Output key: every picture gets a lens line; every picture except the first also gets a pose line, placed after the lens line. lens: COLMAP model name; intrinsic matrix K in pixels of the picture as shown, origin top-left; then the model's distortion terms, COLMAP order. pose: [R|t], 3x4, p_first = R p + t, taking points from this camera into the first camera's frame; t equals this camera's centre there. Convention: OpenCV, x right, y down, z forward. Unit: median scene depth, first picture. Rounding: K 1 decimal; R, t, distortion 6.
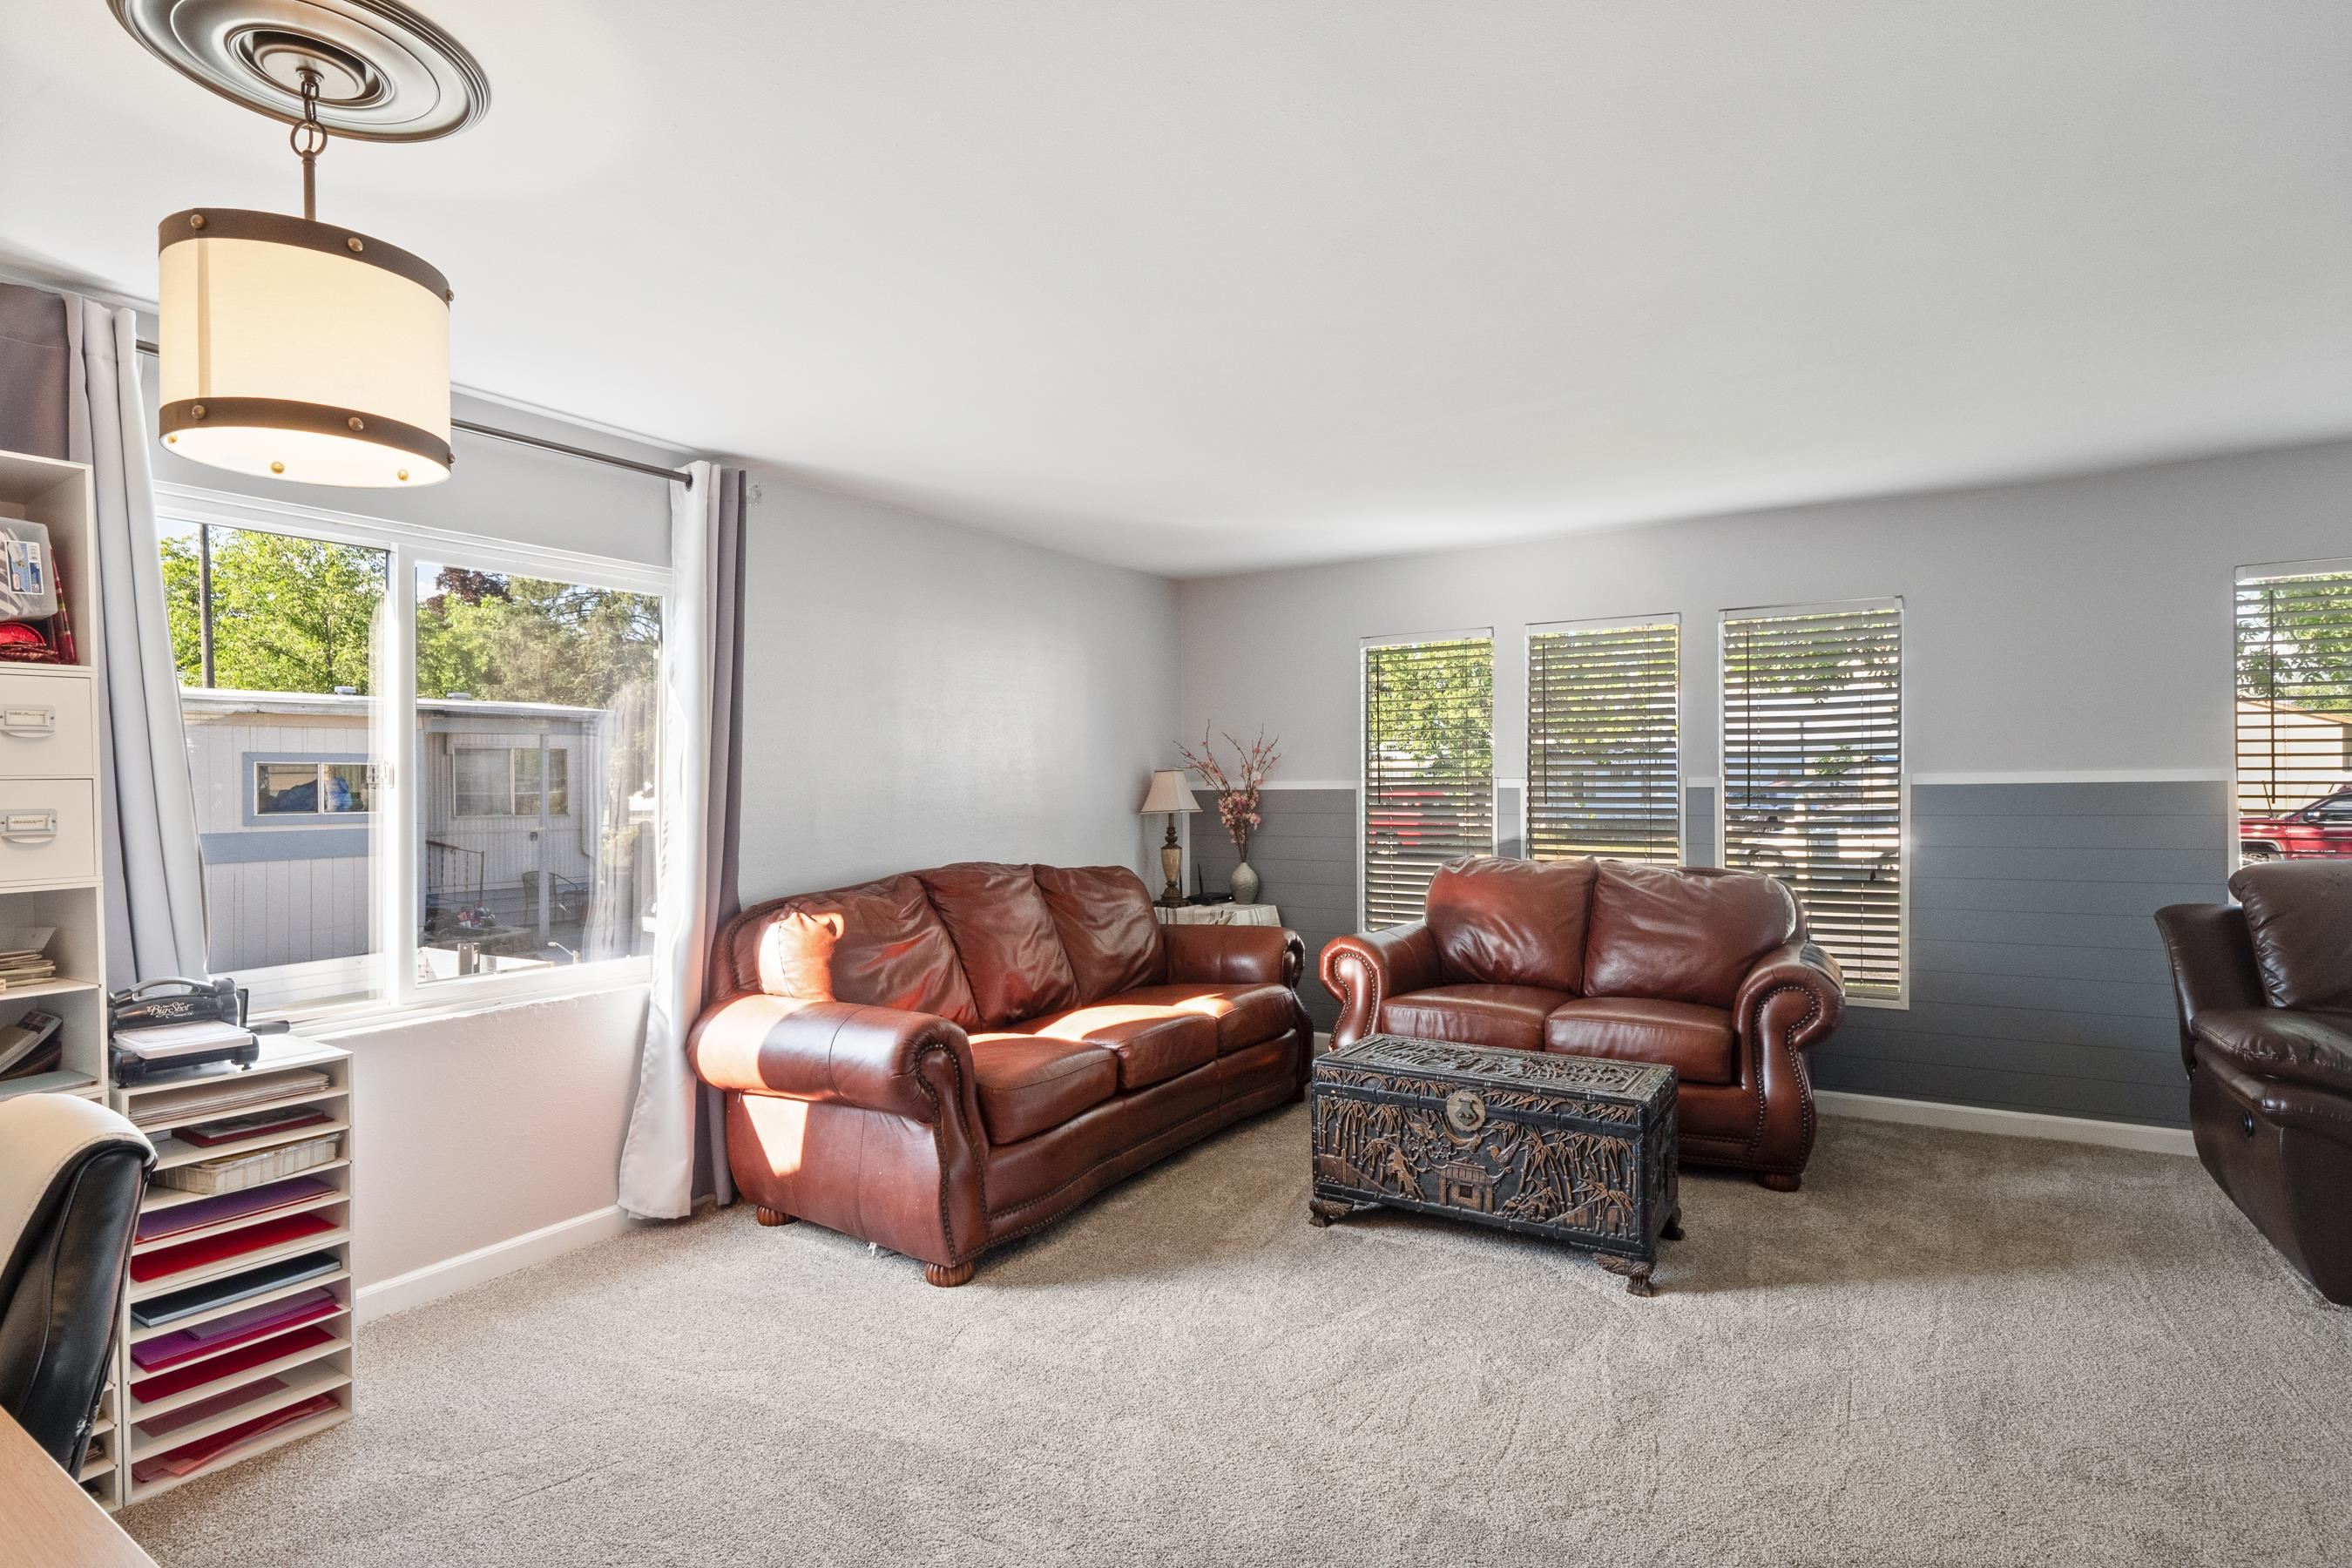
lens RADIAL K [[1154.6, 0, 1164.8], [0, 1154.6, 759.0], [0, 0, 1]] dist [-0.023406, 0.000839]
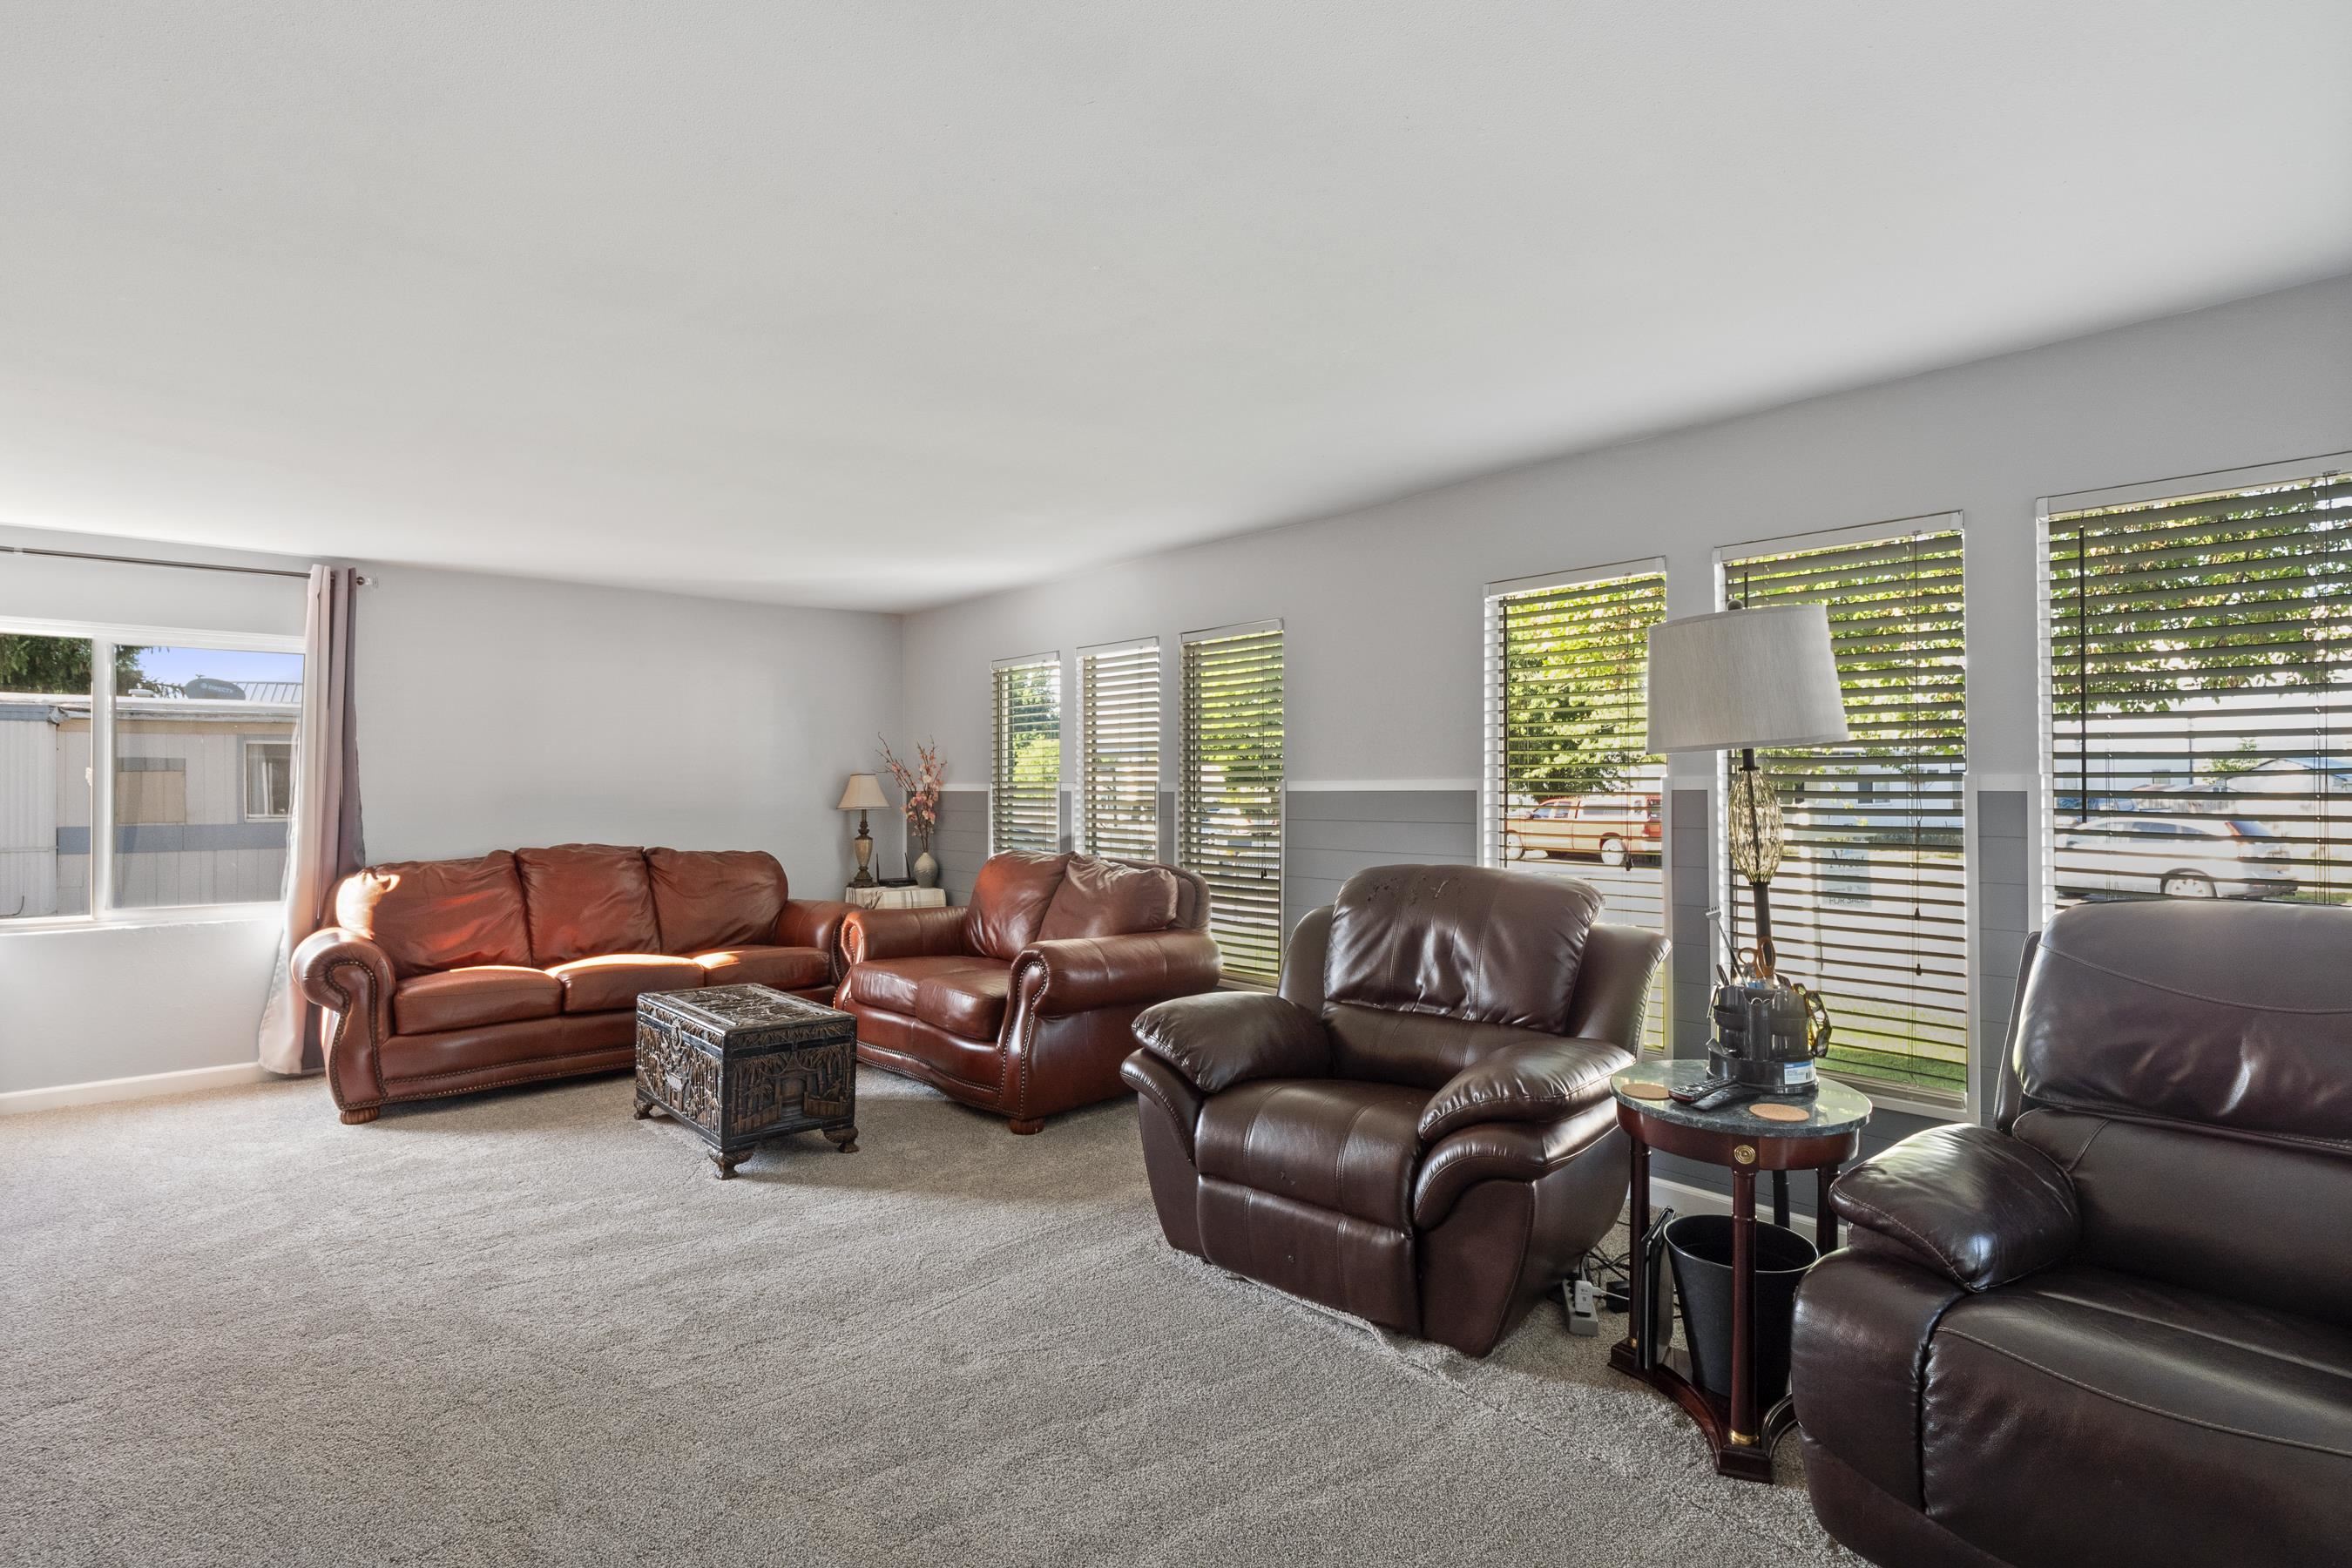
lens RADIAL K [[1113.8, 0, 1176.0], [0, 1113.8, 784.0], [0, 0, 1]] dist [-0.024429, -0.000129]
pose [[0.961857, 0.002550, -0.273541, 1.026918], [0.002159, 0.999855, 0.016911, 0.000207], [0.273545, -0.016857, 0.961712, -0.048520]]
